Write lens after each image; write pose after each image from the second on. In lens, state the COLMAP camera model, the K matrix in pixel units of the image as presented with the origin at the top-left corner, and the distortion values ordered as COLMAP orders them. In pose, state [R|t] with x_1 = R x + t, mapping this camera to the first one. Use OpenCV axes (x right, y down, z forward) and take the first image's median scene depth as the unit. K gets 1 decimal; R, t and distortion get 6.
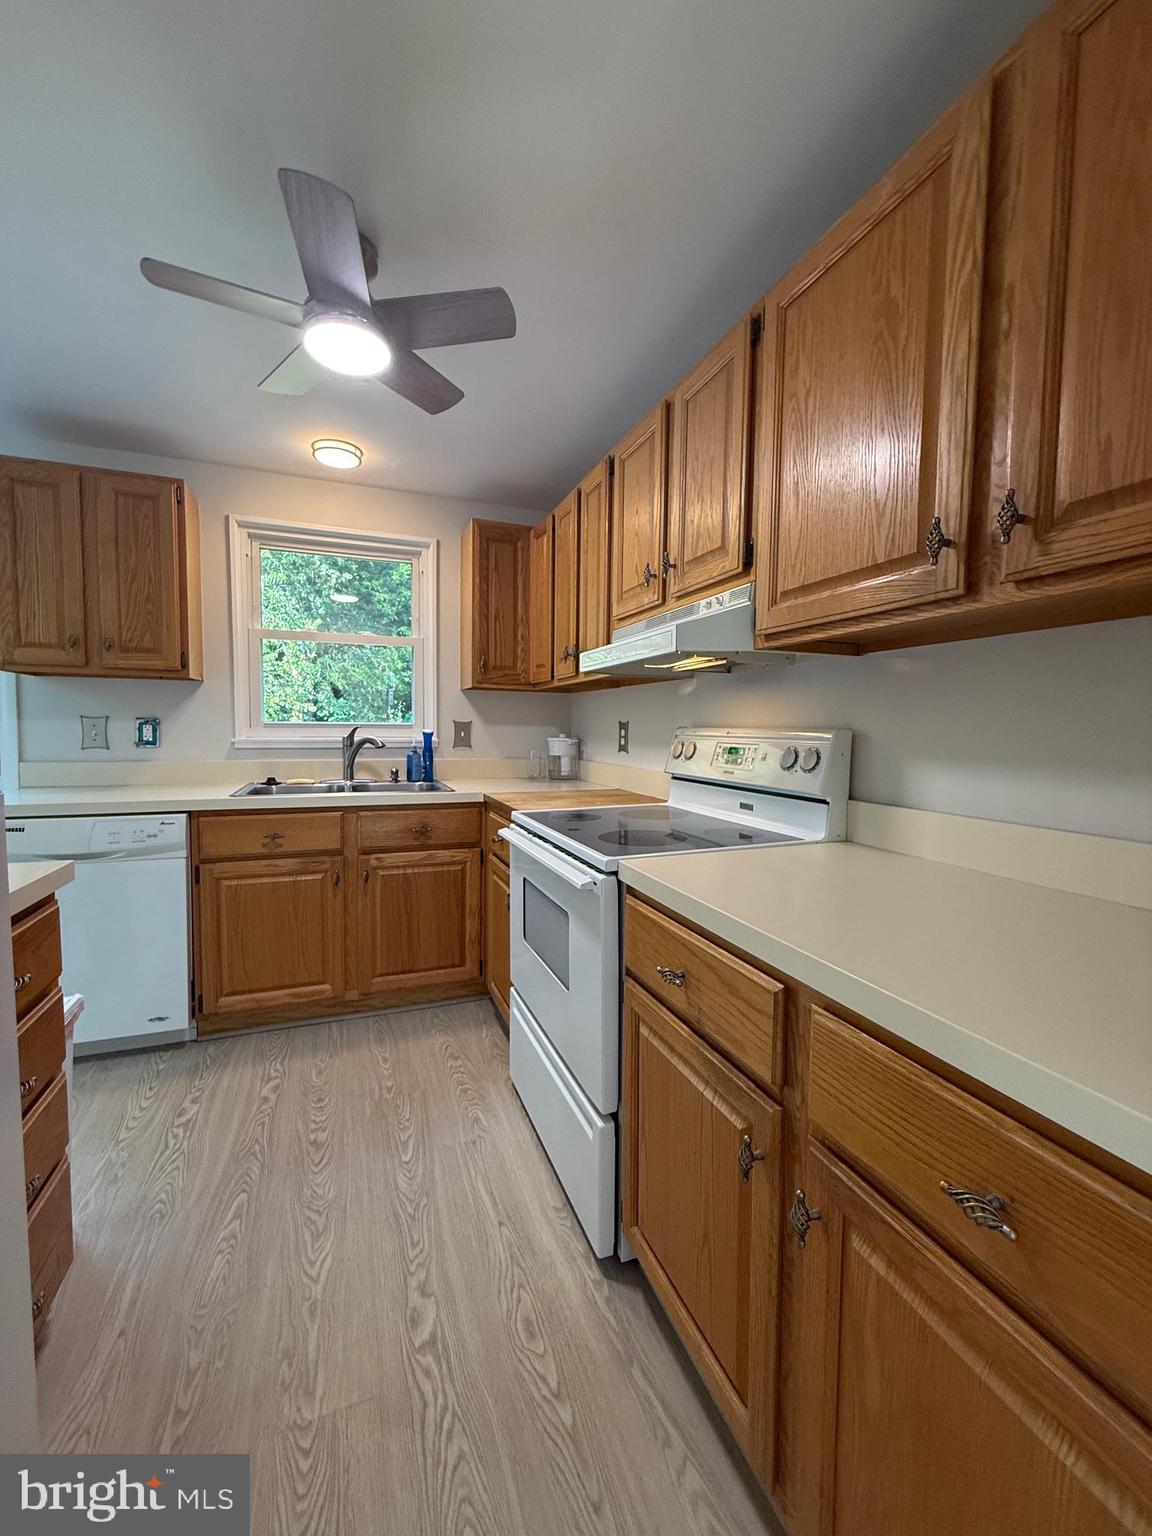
lens RADIAL K [[616.9, 0, 574.6], [0, 616.9, 760.6], [0, 0, 1]] dist [-0.001260, 0.000710]
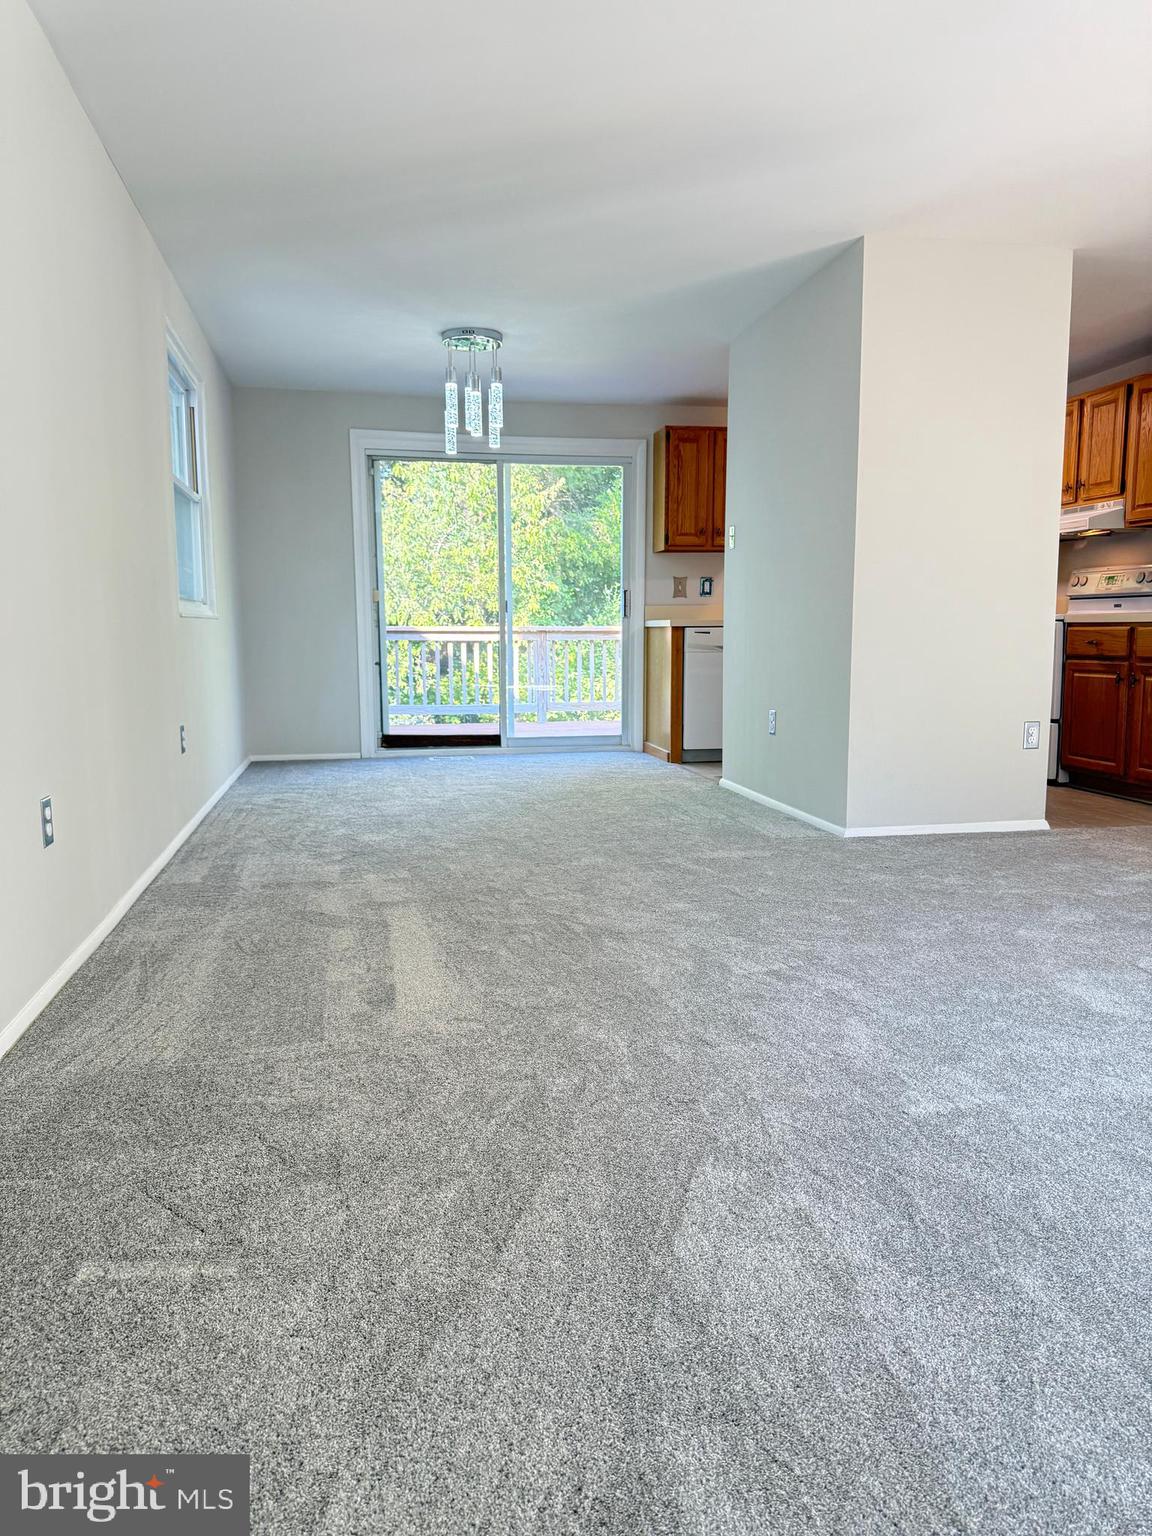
lens RADIAL K [[1075.0, 0, 572.3], [0, 1075.0, 773.6], [0, 0, 1]] dist [0.007024, -0.000199]
pose [[0.983333, 0.003137, -0.181785, -0.918926], [0.011394, 0.996822, 0.078838, 0.363713], [0.181454, -0.079595, 0.980173, -3.107035]]
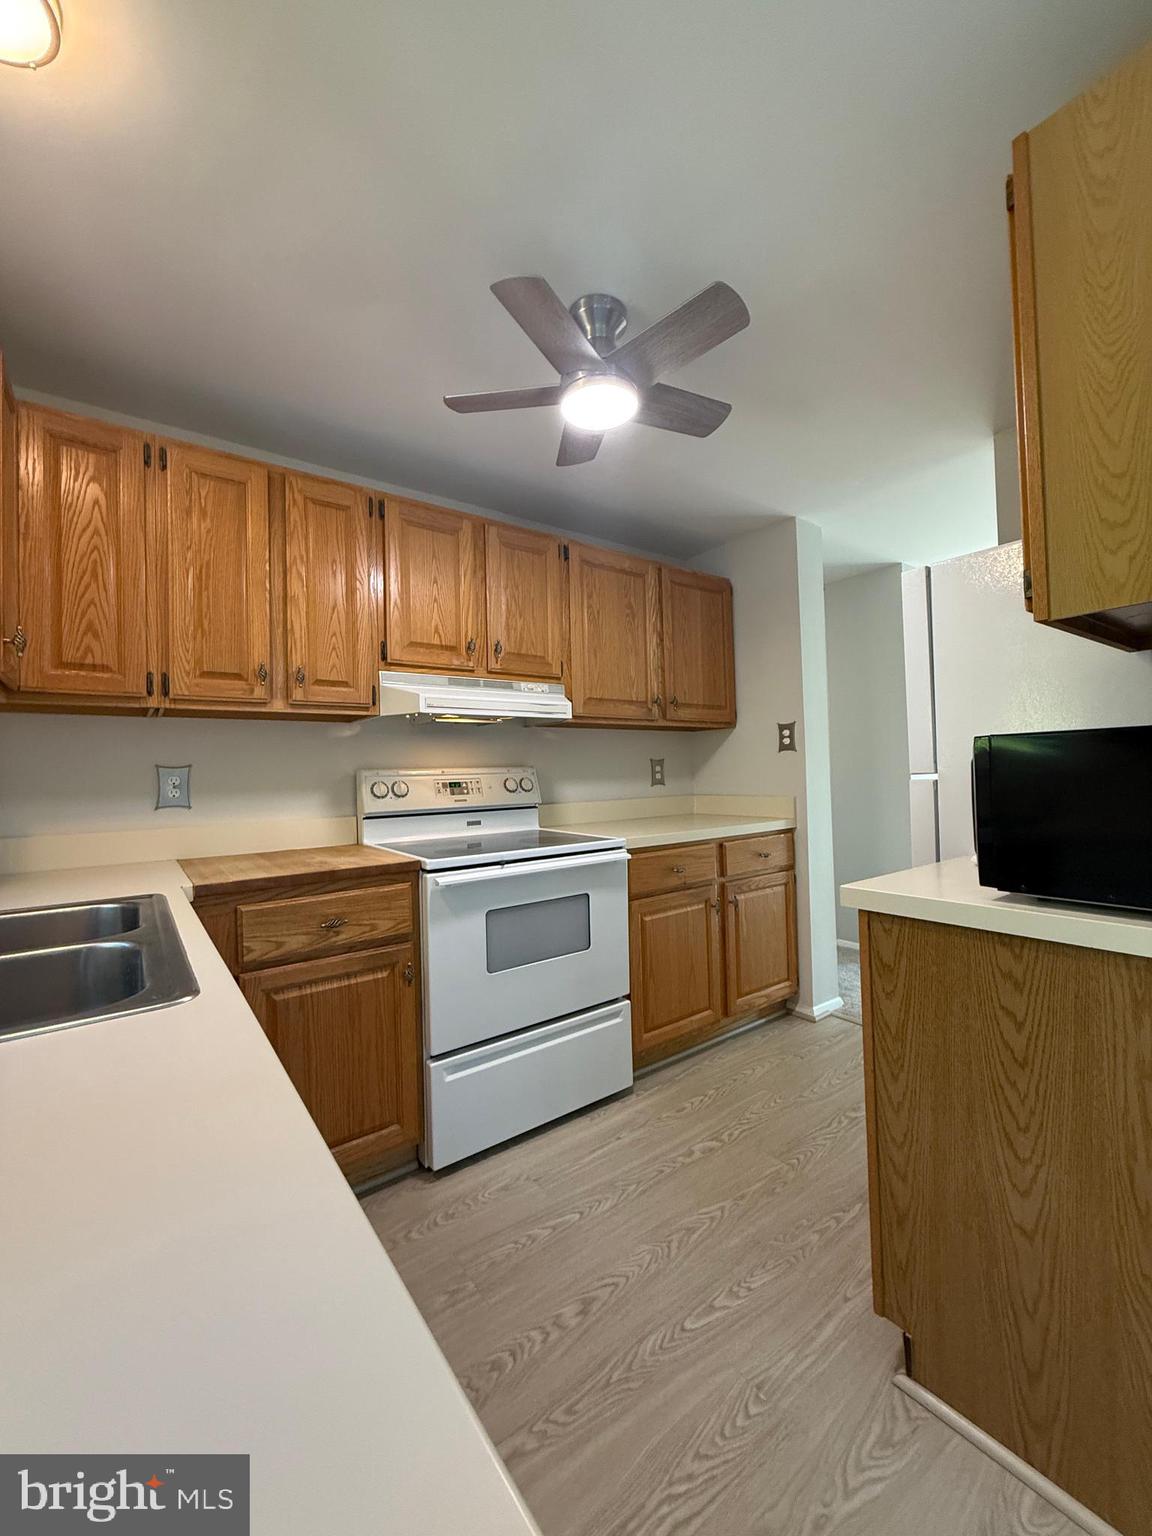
lens RADIAL K [[616.9, 0, 574.4], [0, 616.9, 764.0], [0, 0, 1]] dist [-0.001260, 0.000710]
pose [[-0.269845, 0.008326, 0.962868, -1.308541], [0.075508, 0.997066, 0.012539, -0.069335], [-0.959939, 0.076088, -0.269682, 1.320322]]
